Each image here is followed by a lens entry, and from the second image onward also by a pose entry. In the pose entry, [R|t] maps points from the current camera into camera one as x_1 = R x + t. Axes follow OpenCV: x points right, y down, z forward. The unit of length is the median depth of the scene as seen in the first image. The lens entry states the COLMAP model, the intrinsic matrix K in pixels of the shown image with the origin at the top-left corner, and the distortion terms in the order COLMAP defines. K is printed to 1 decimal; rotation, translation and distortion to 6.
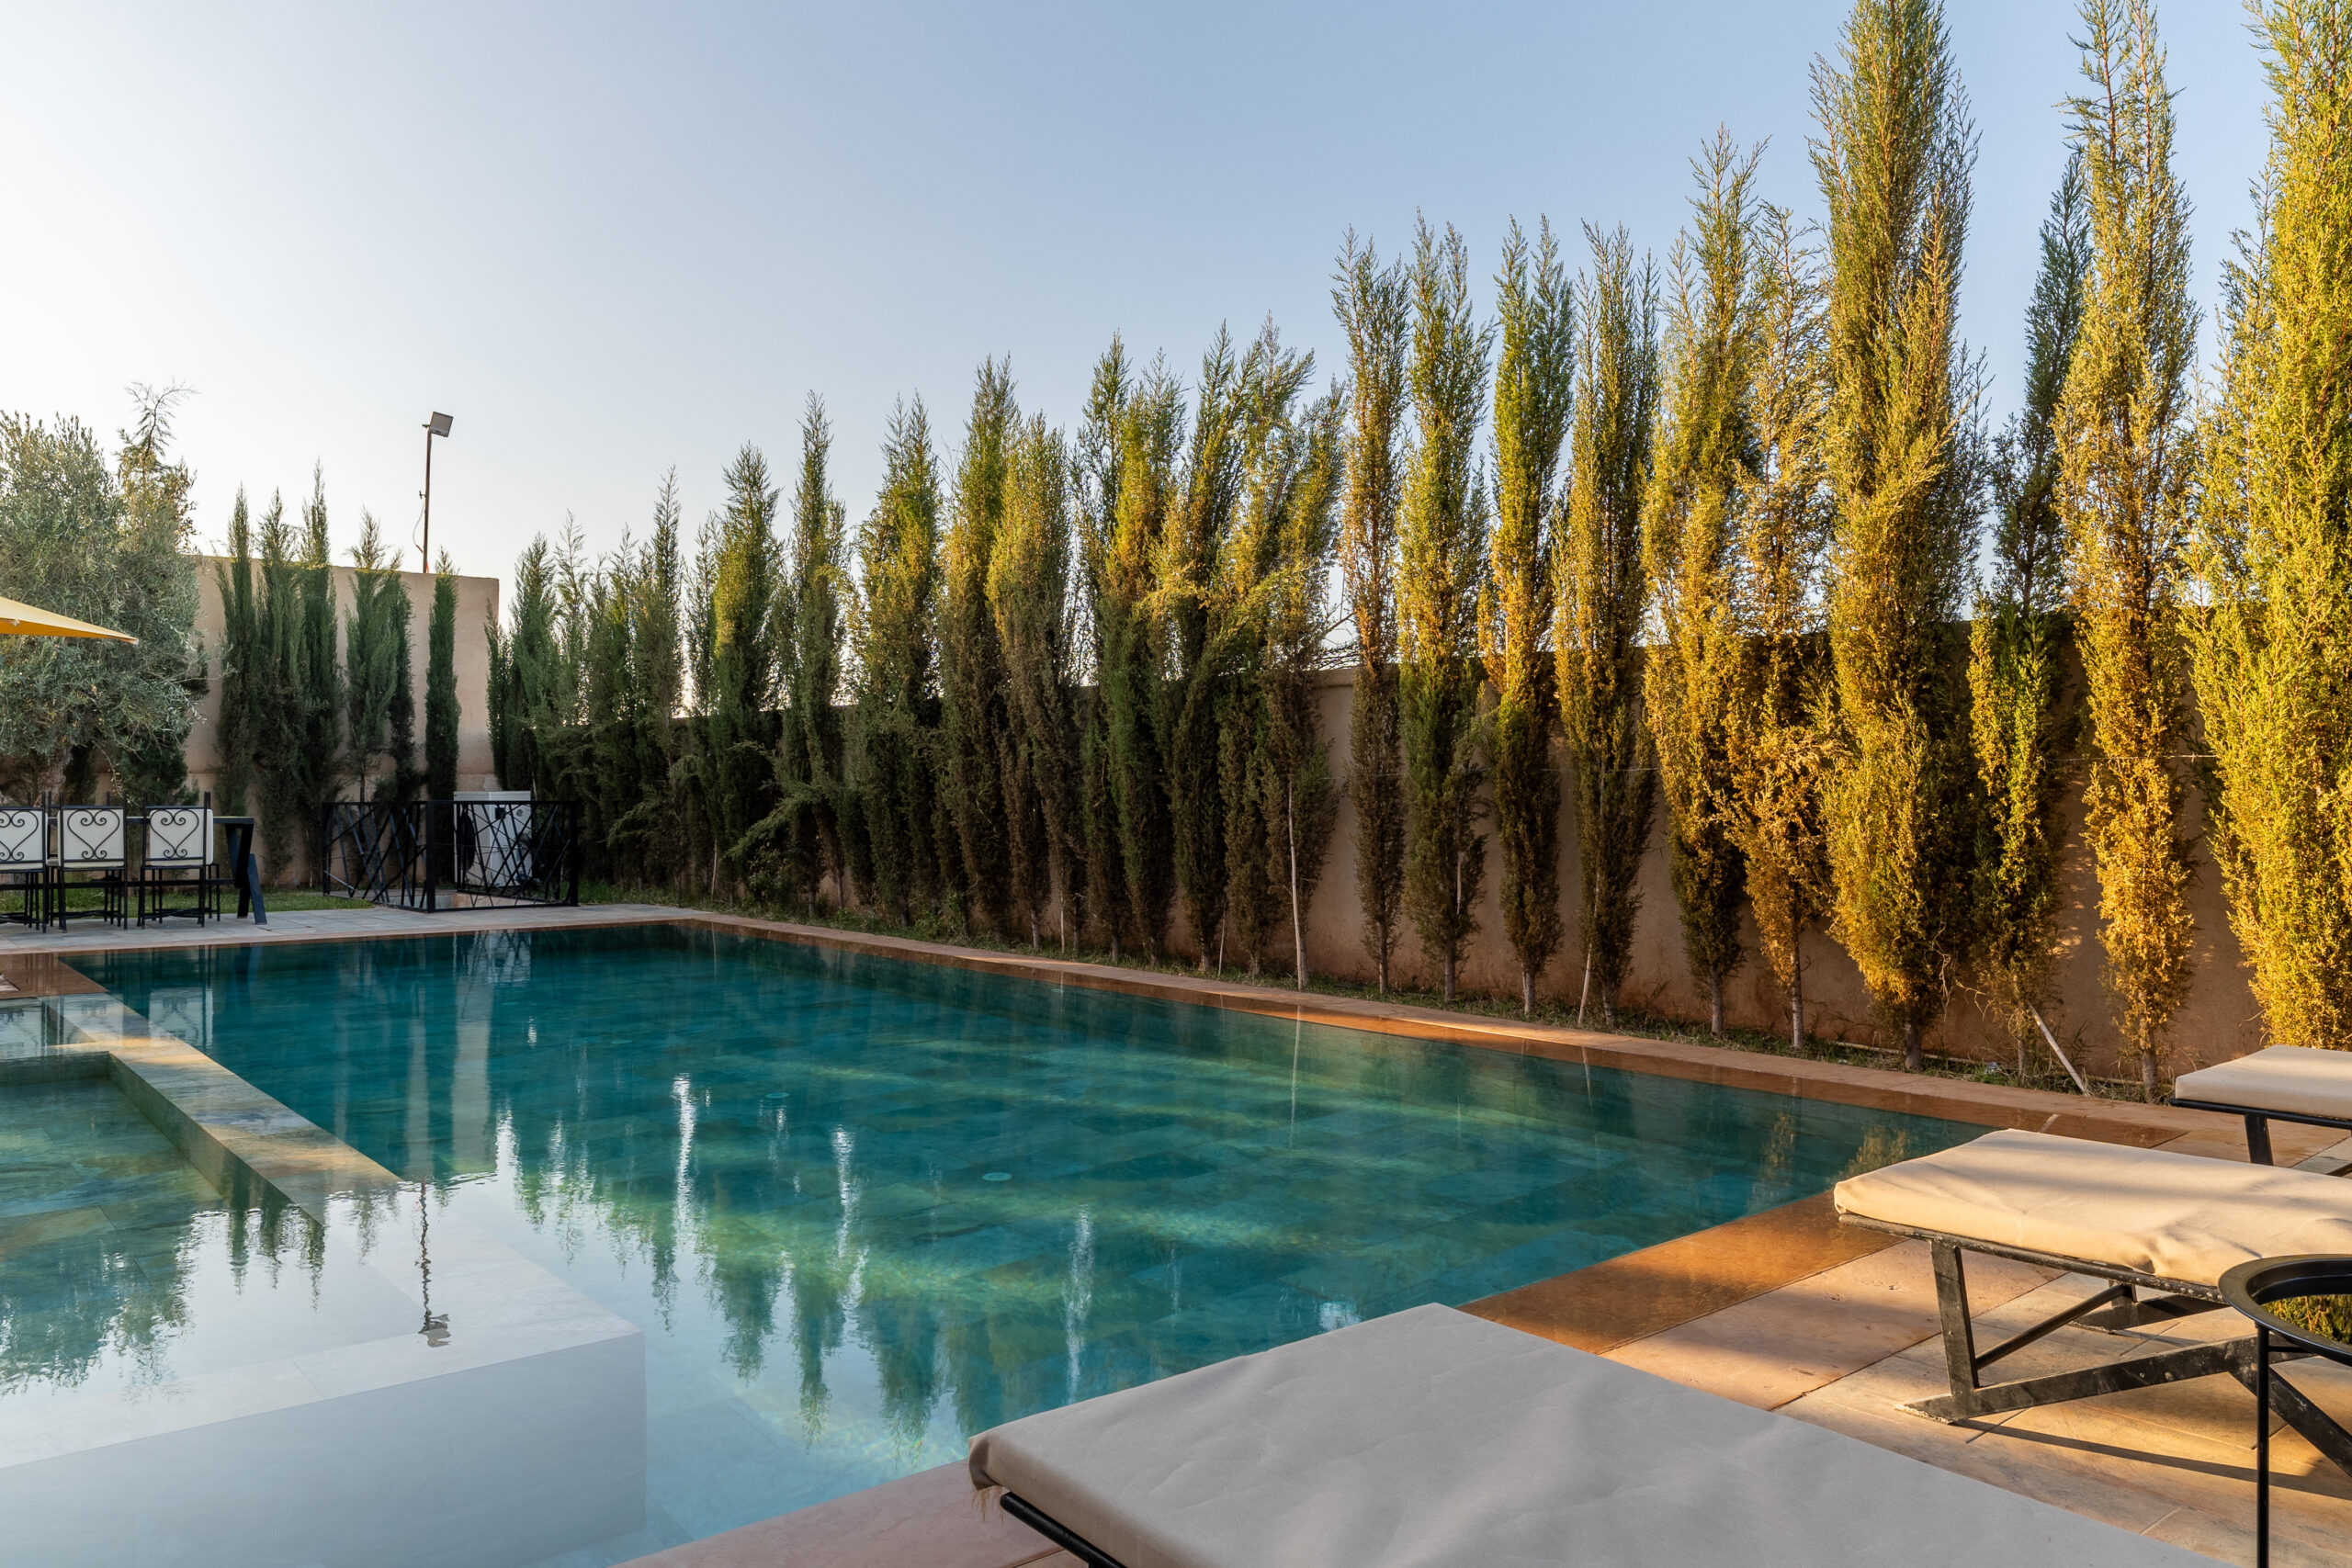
lens RADIAL K [[1663.7, 0, 1176.5], [0, 1663.7, 772.2], [0, 0, 1]] dist [0.006740, 0.000482]
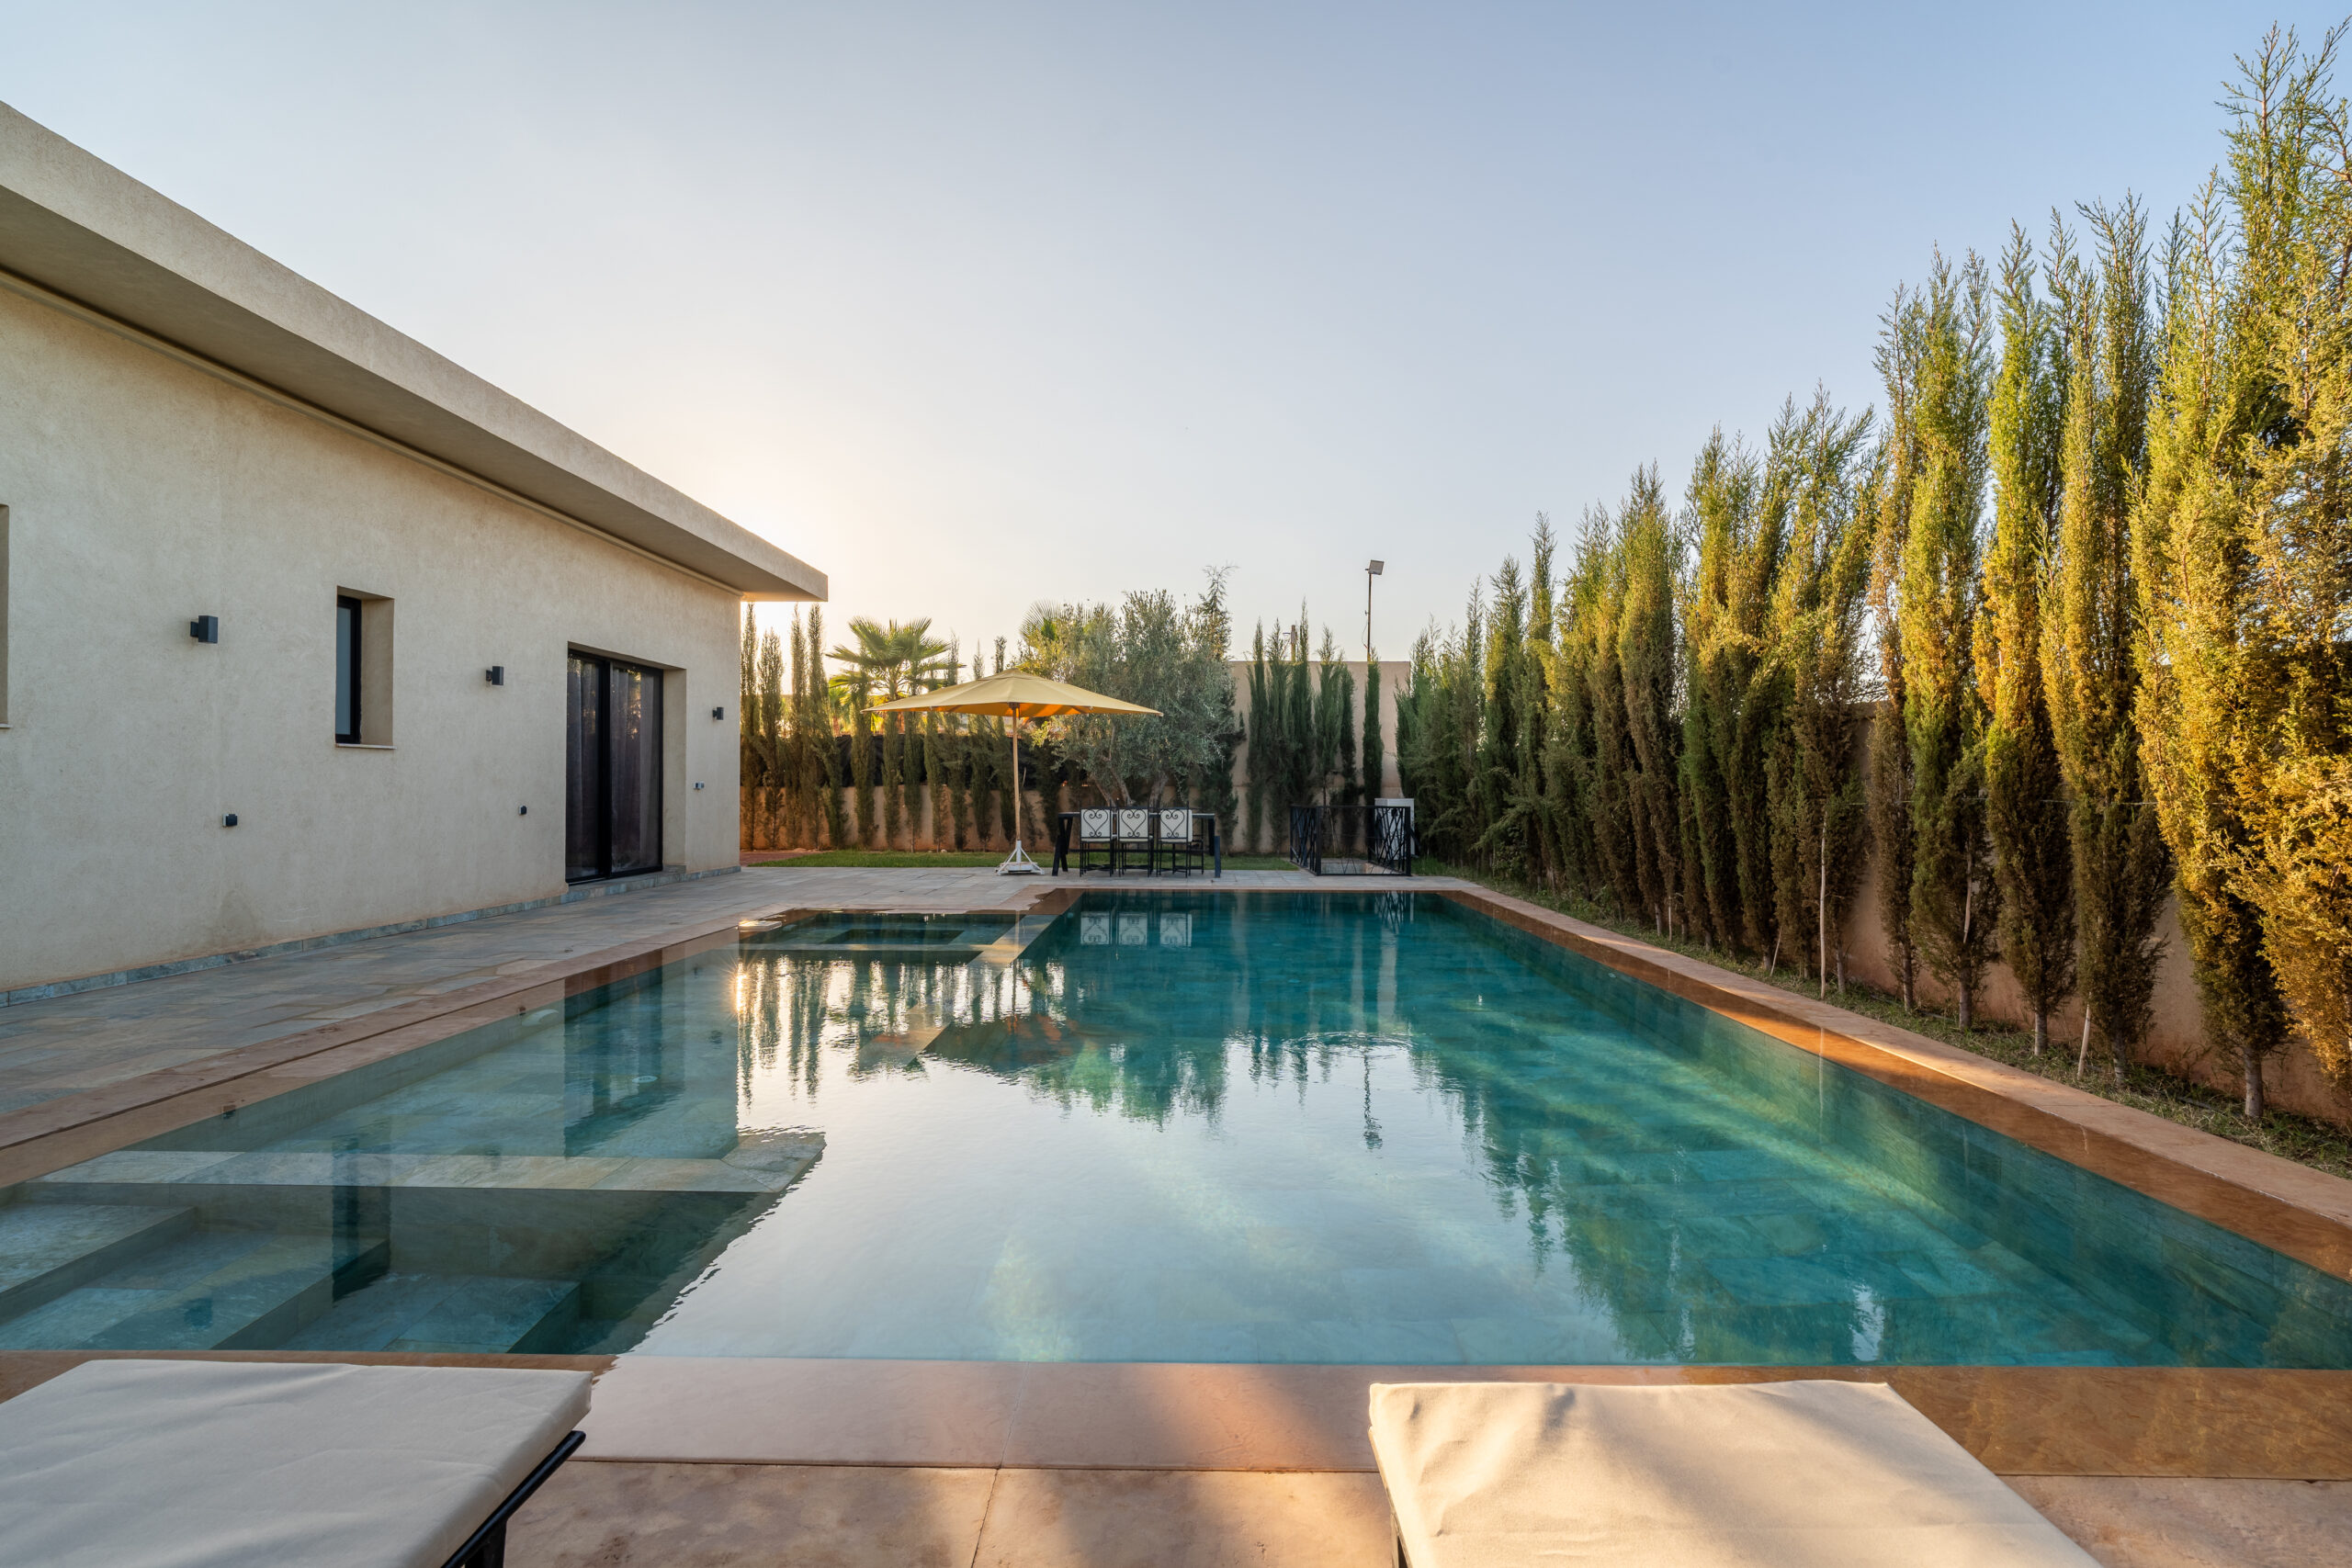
lens RADIAL K [[1097.3, 0, 1177.2], [0, 1097.3, 790.1], [0, 0, 1]] dist [-0.001437, 0.000677]
pose [[0.761277, 0.004531, -0.648411, 0.204959], [0.001345, 0.999962, 0.008566, -0.011188], [0.648426, -0.007393, 0.761242, 0.168951]]
